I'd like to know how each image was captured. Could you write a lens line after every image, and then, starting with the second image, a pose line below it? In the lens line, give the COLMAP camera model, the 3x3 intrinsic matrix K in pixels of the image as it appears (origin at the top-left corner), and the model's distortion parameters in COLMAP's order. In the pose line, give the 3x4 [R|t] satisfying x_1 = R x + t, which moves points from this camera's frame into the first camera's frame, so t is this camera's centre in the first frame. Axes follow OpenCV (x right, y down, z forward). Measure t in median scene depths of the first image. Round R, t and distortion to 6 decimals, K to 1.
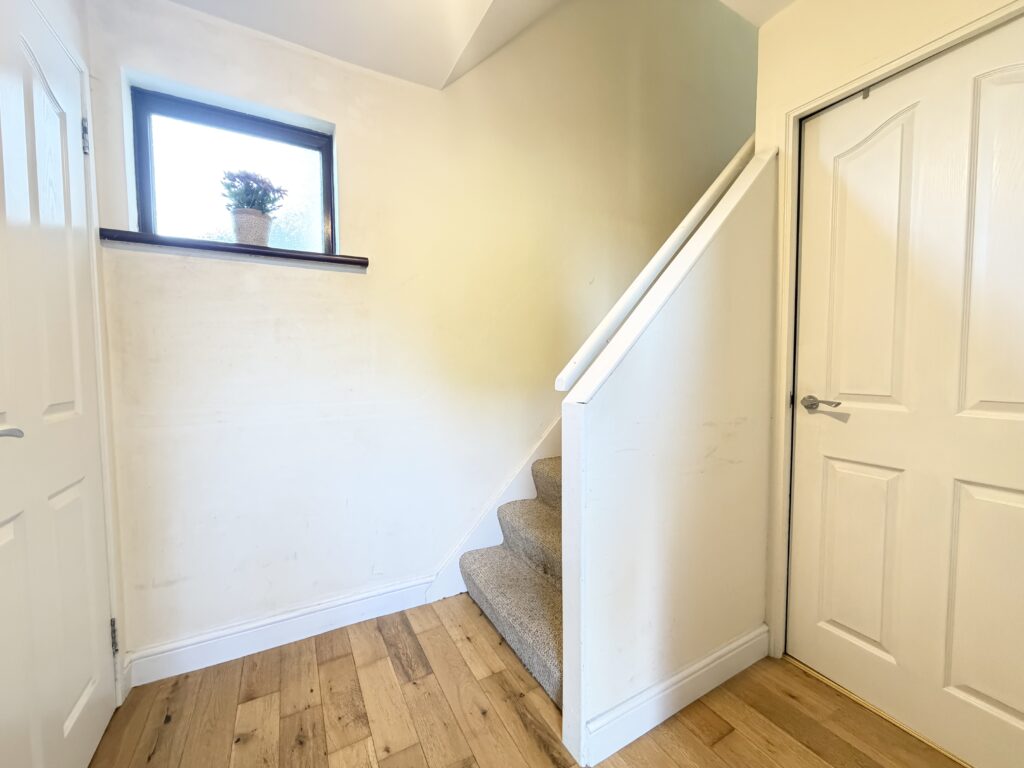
lens RADIAL K [[406.1, 0, 509.5], [0, 406.1, 383.0], [0, 0, 1]] dist [0.000467, 0.000088]
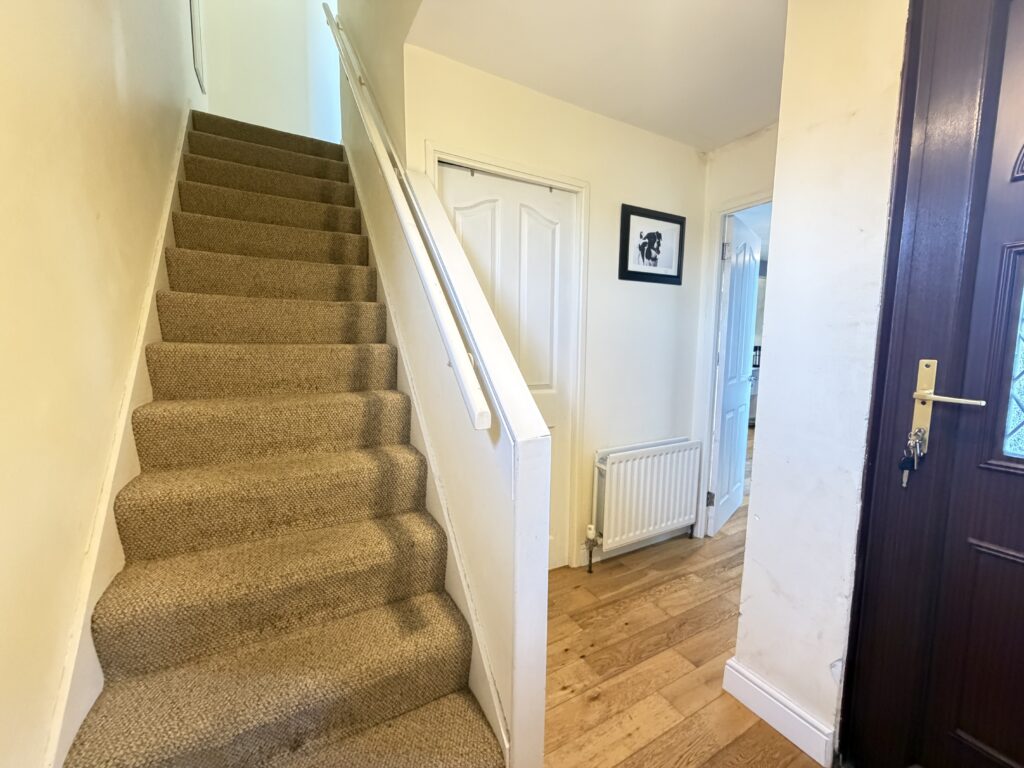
lens RADIAL K [[406.1, 0, 509.5], [0, 406.1, 383.0], [0, 0, 1]] dist [0.000467, 0.000088]
pose [[-0.011822, -0.084964, 0.996314, -0.645531], [0.032994, 0.995808, 0.085312, -0.080821], [-0.999386, 0.033881, -0.008969, 0.911866]]
